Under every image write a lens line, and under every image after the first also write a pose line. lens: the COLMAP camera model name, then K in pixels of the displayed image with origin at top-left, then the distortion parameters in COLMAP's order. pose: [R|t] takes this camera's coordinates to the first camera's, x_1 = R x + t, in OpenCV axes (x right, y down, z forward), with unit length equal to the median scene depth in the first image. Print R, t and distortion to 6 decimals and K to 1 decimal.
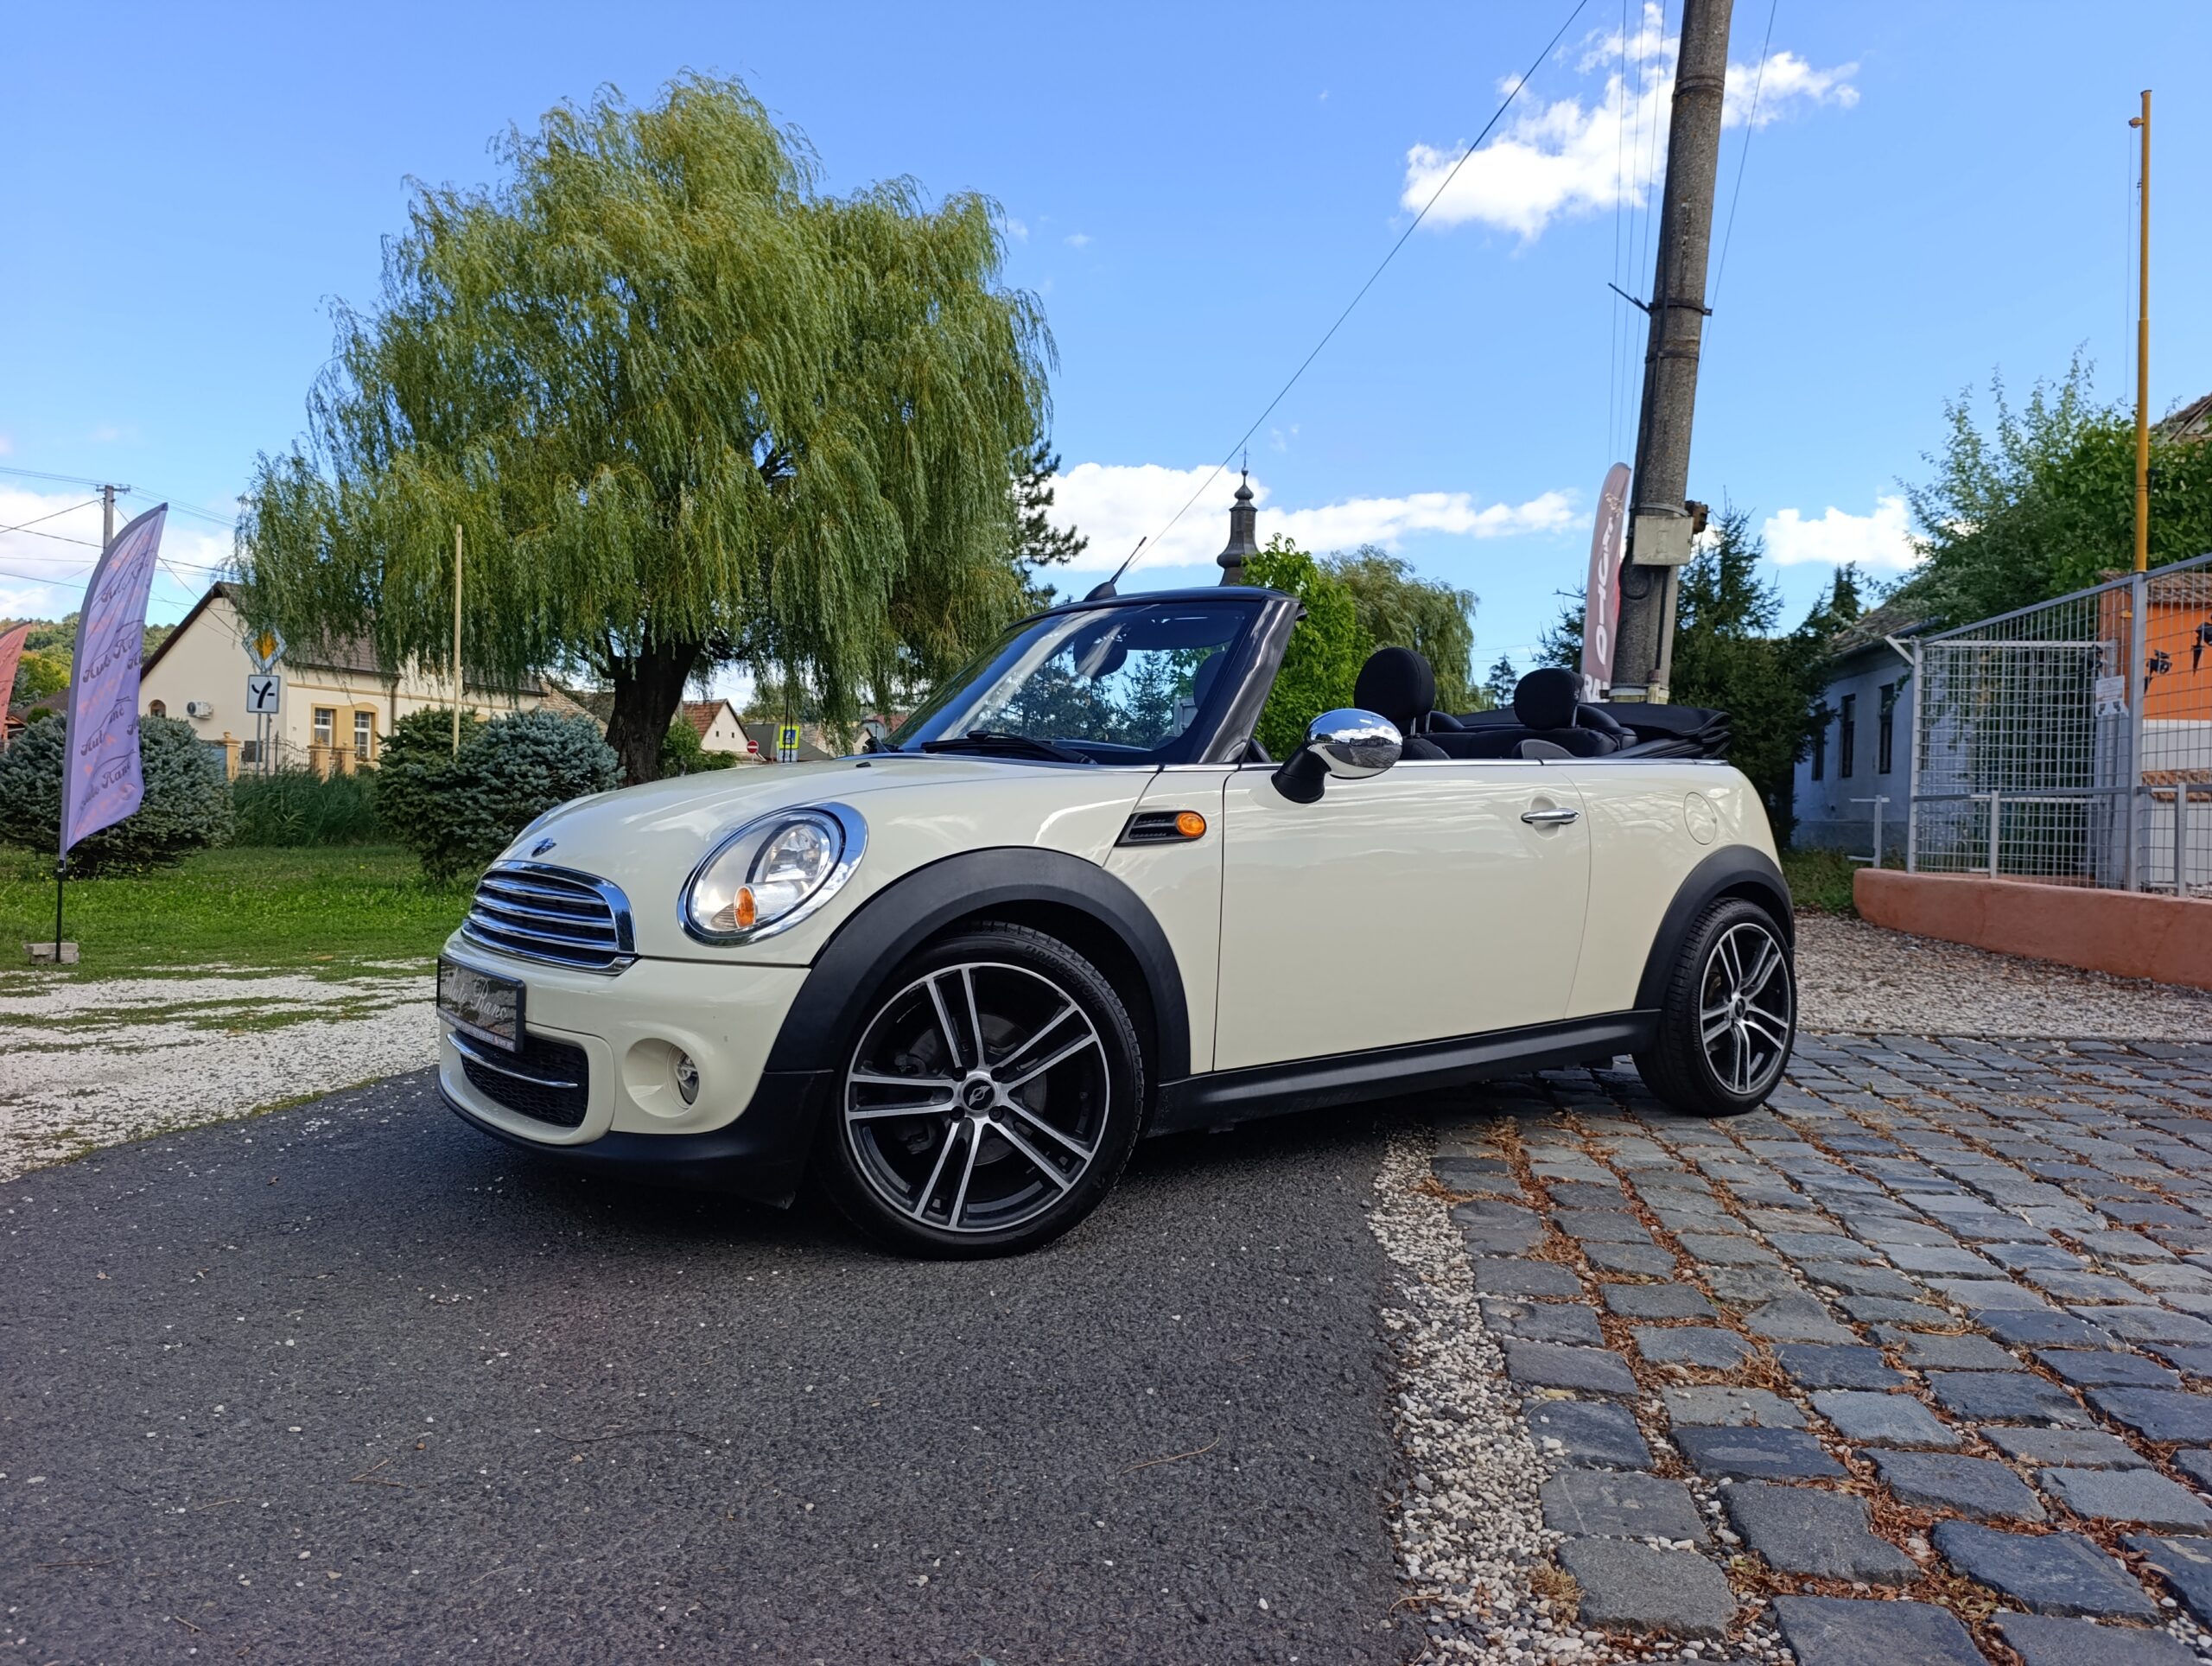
lens RADIAL K [[1505.6, 0, 1108.3], [0, 1505.6, 844.3], [0, 0, 1]] dist [0.008732, -0.020893]
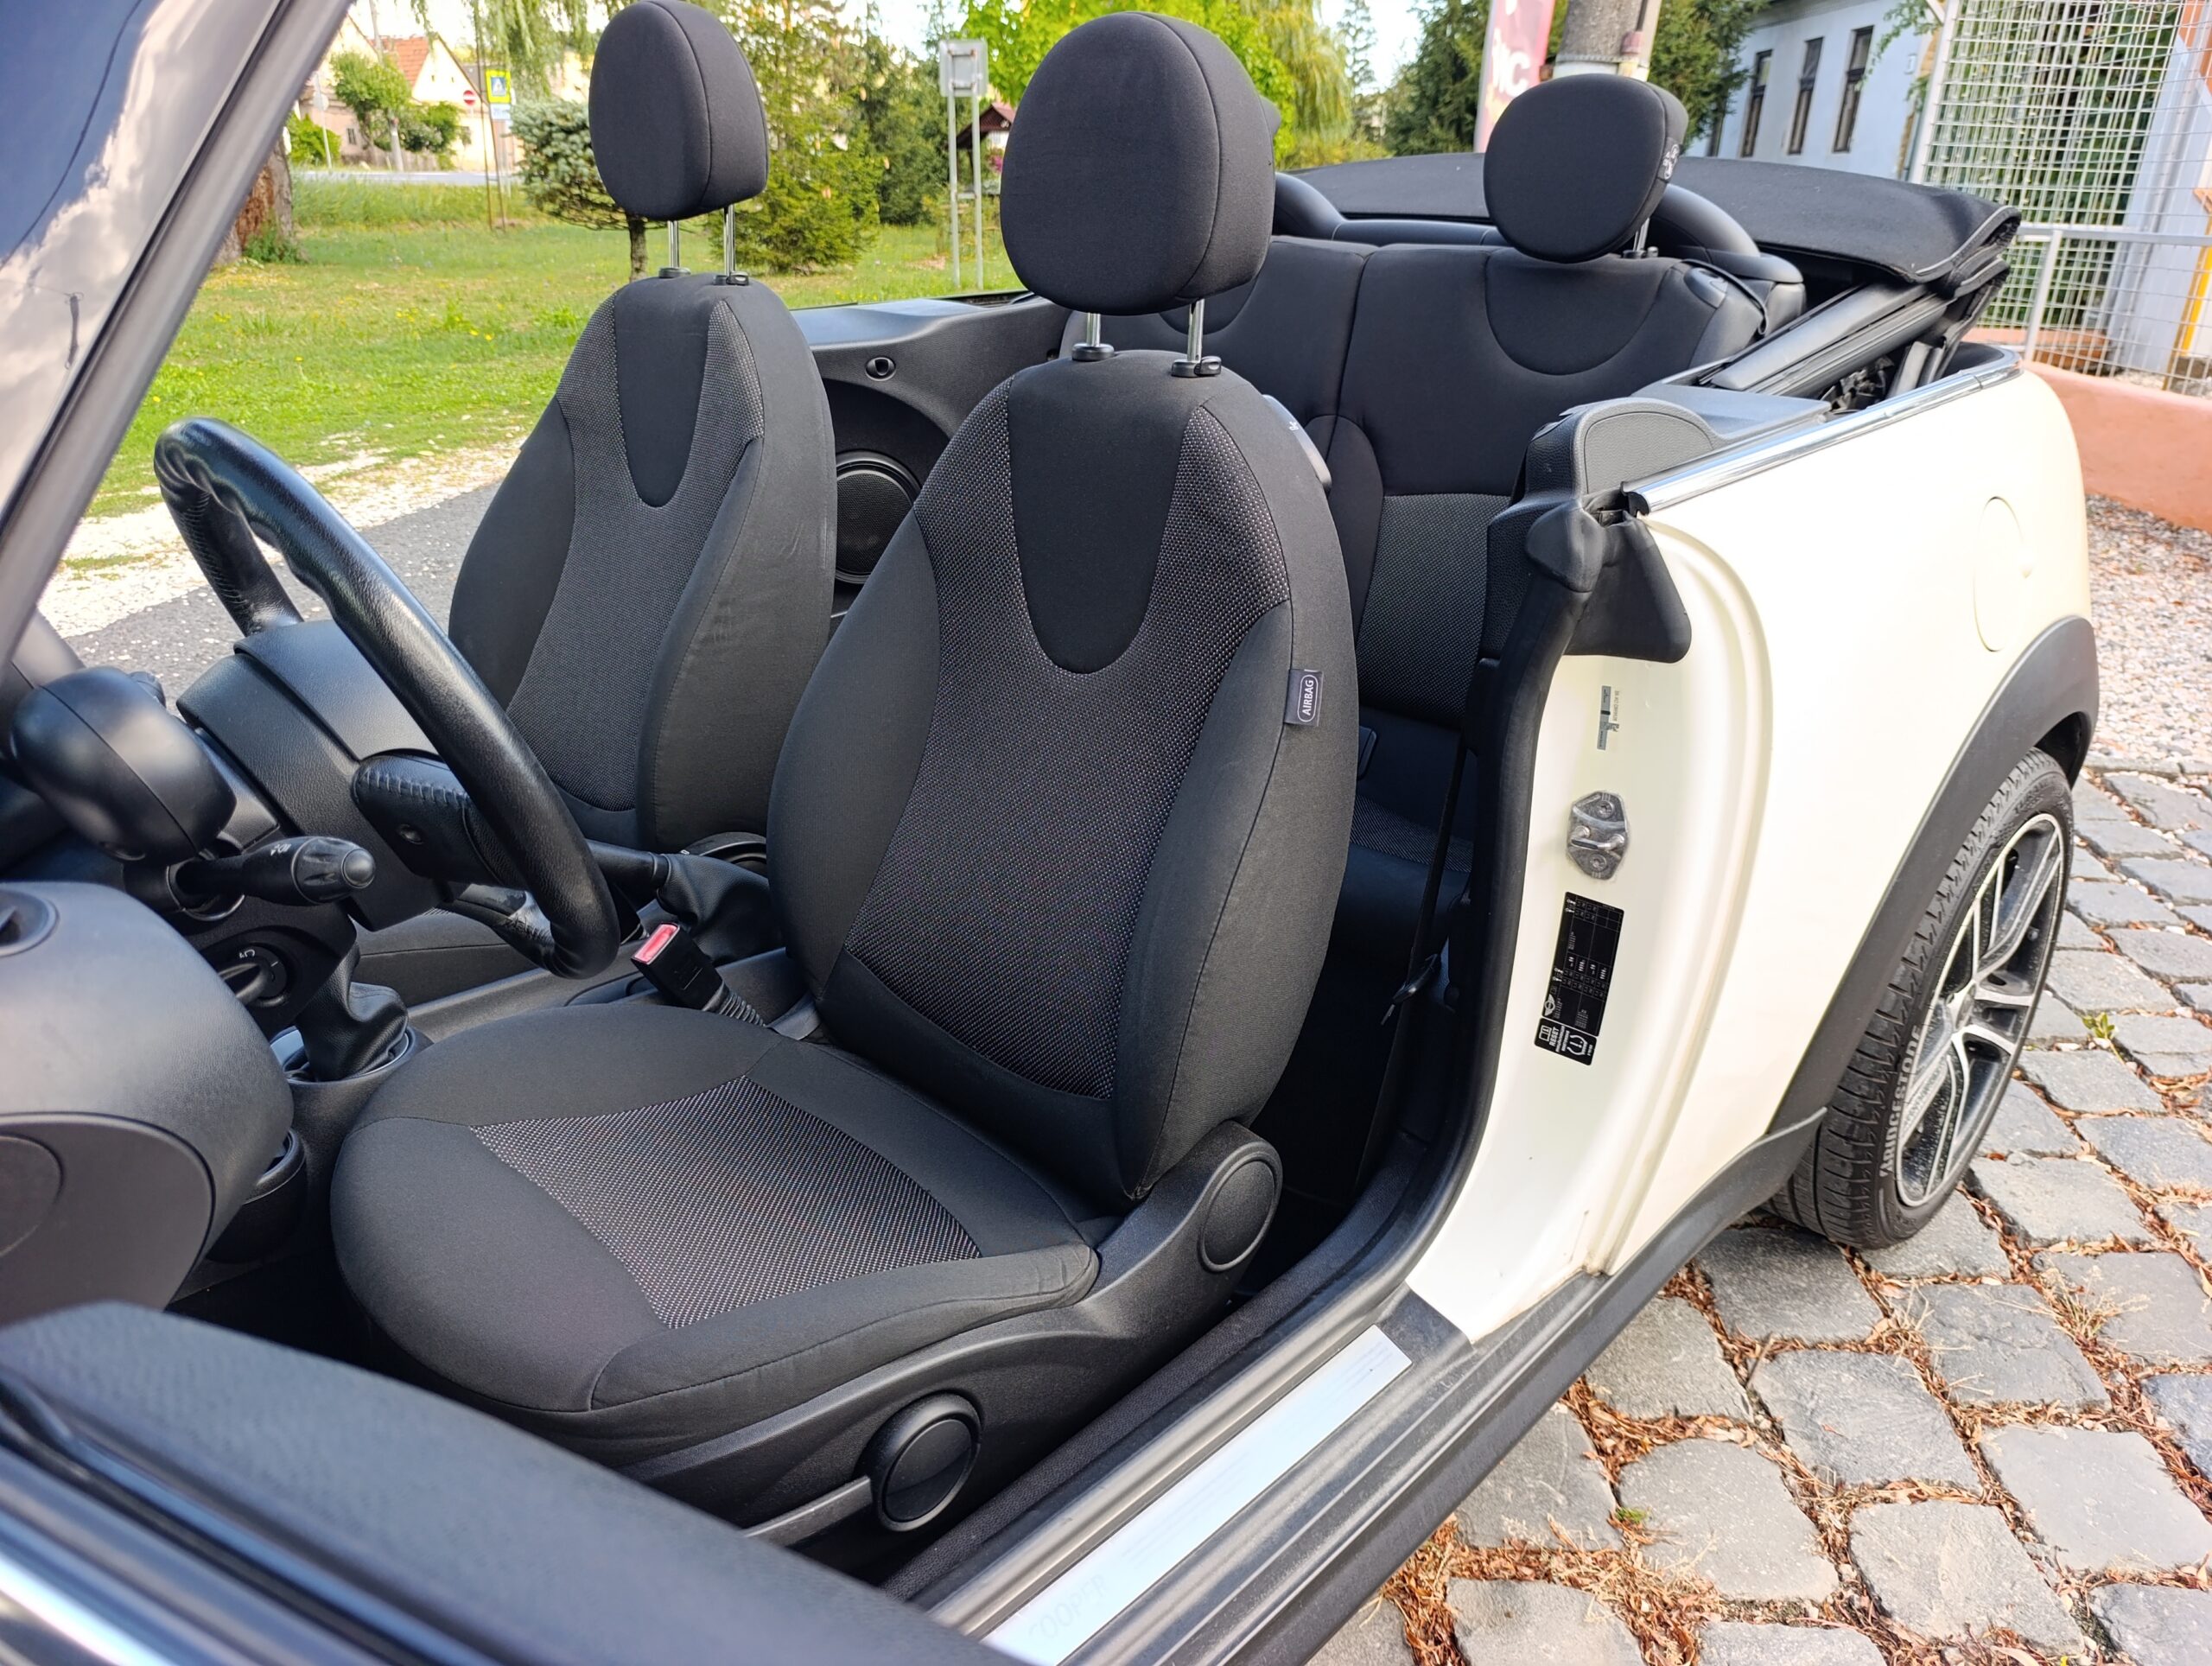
lens RADIAL K [[1505.6, 0, 1109.3], [0, 1505.6, 839.7], [0, 0, 1]] dist [0.008732, -0.020893]
pose [[0.993508, -0.040921, 0.106151, 0.122233], [-0.003131, 0.922880, 0.385075, -0.078757], [-0.113722, -0.382907, 0.916760, 0.562411]]
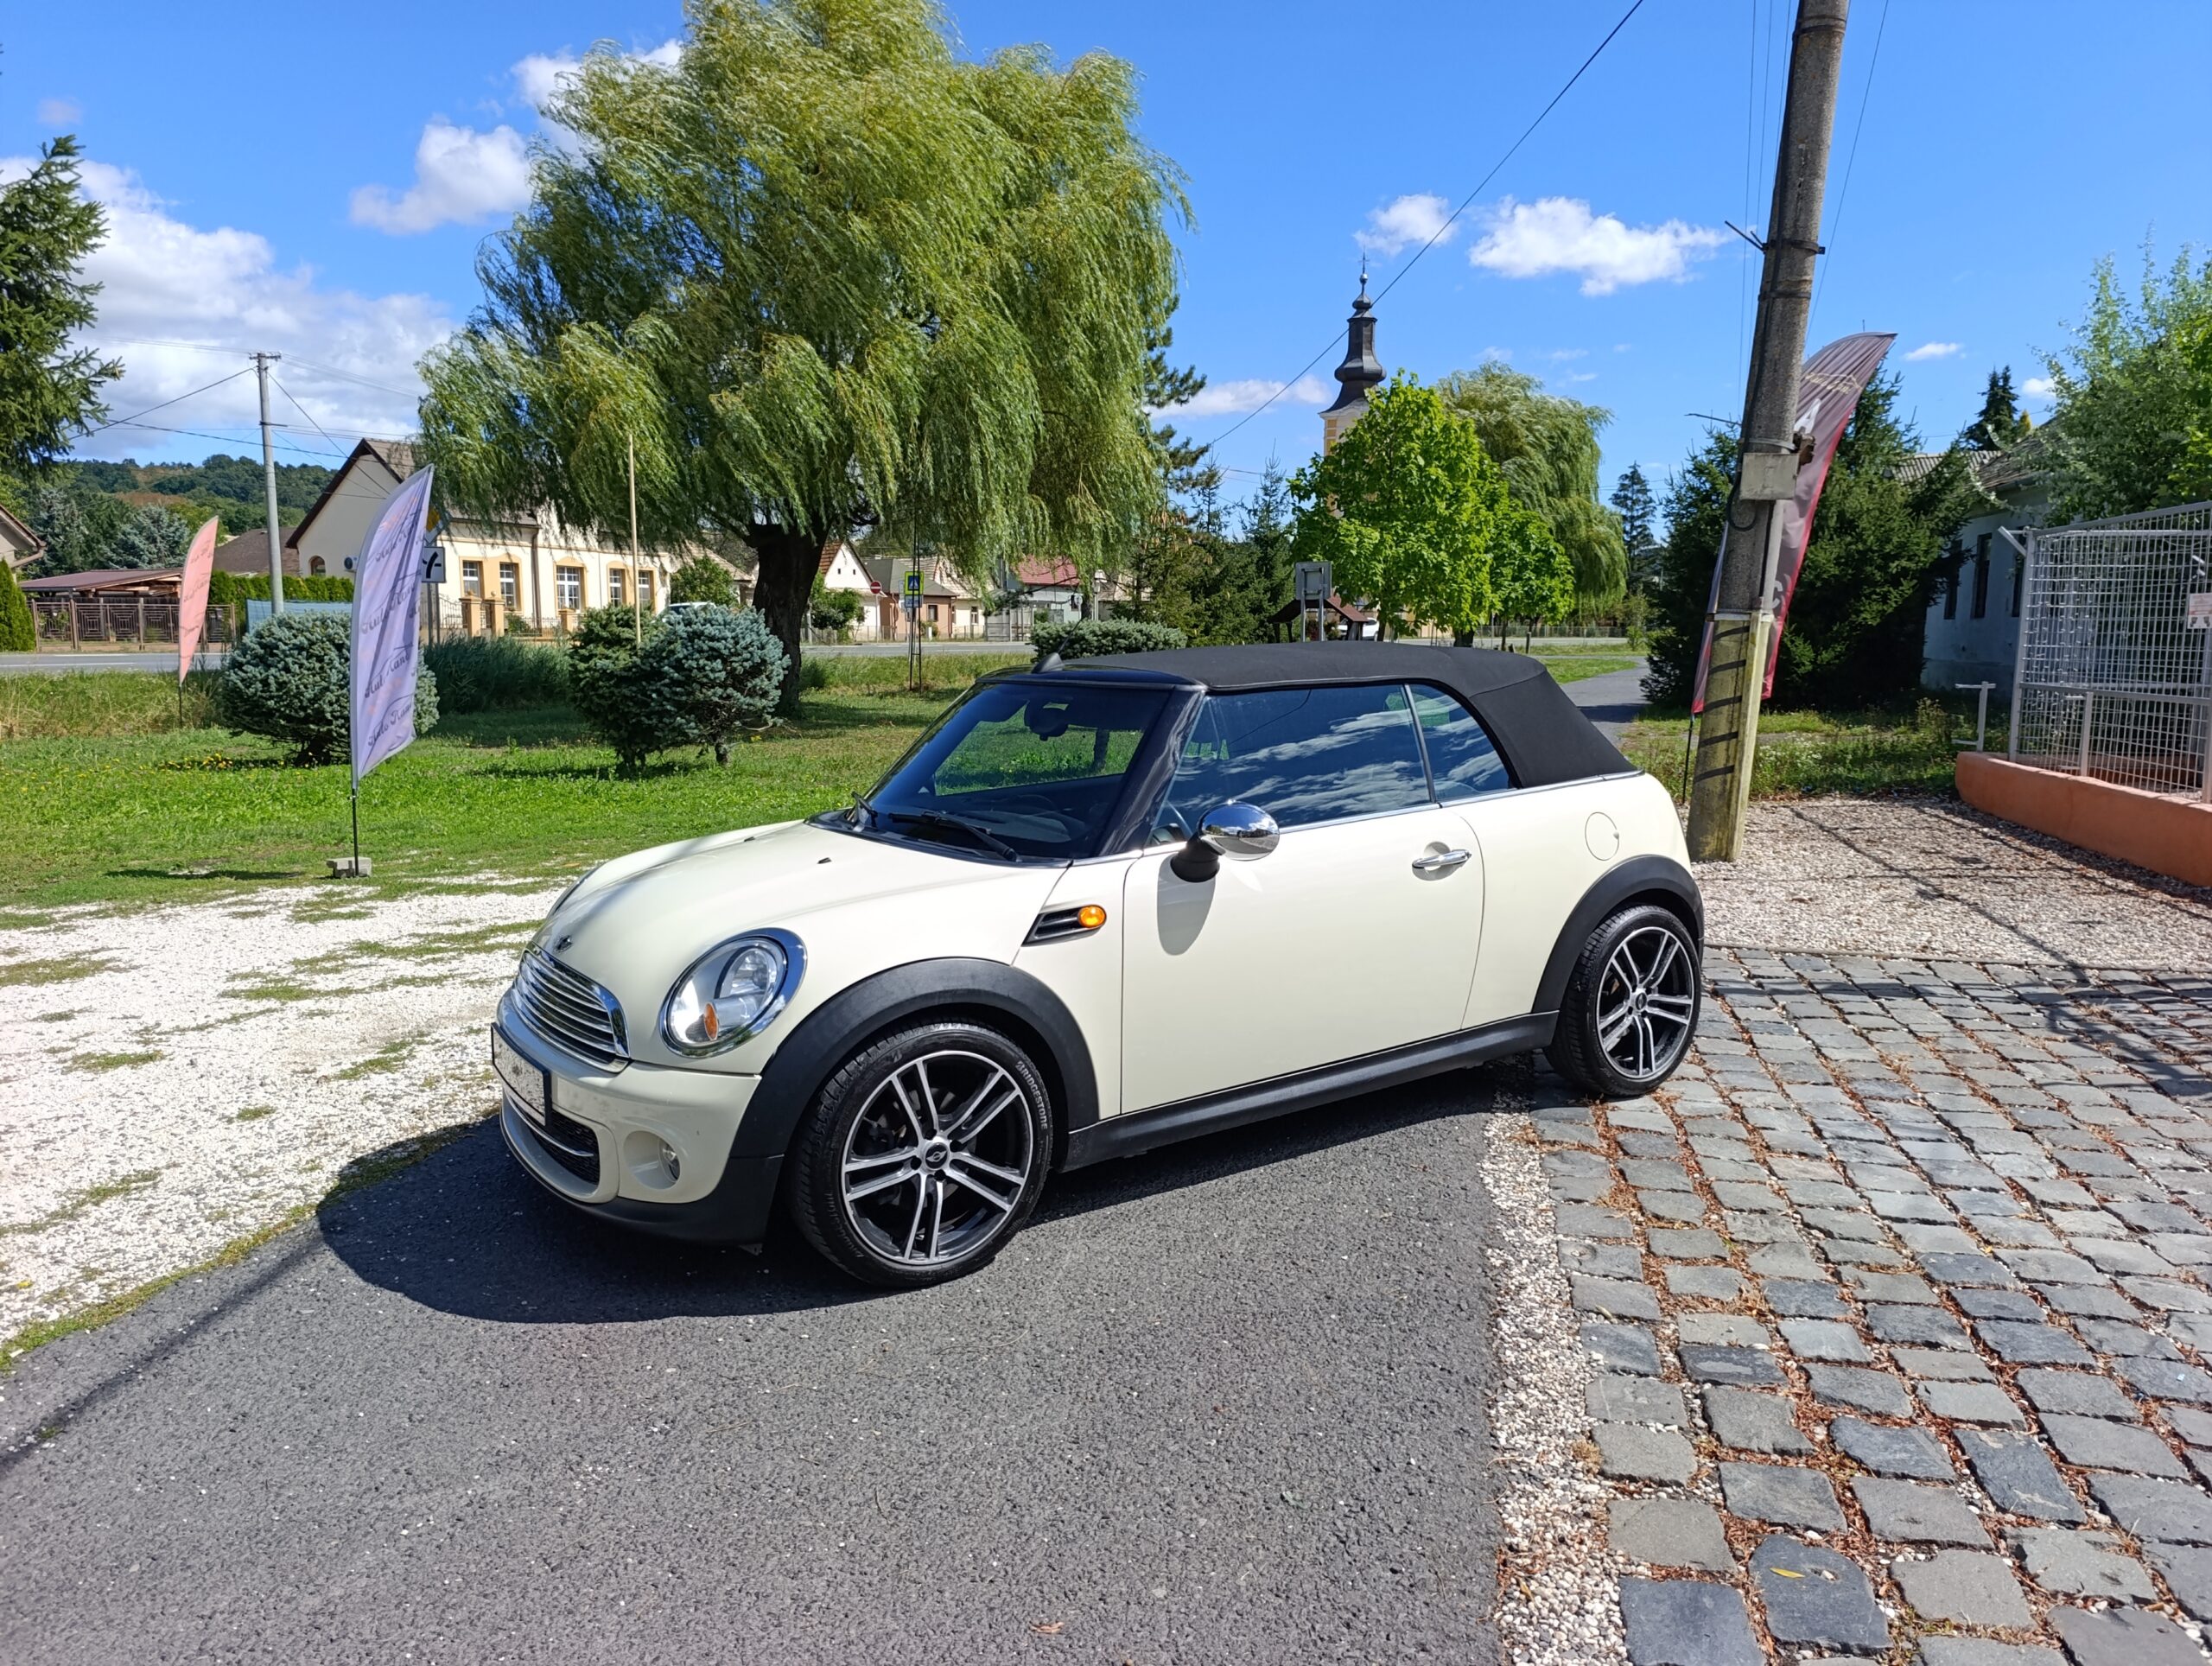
lens RADIAL K [[1505.6, 0, 1105.7], [0, 1505.6, 841.1], [0, 0, 1]] dist [0.008732, -0.020893]
pose [[0.996902, -0.009119, -0.078118, -0.035931], [0.018357, 0.992800, 0.118370, -0.139563], [0.076476, -0.119437, 0.989892, -0.220837]]
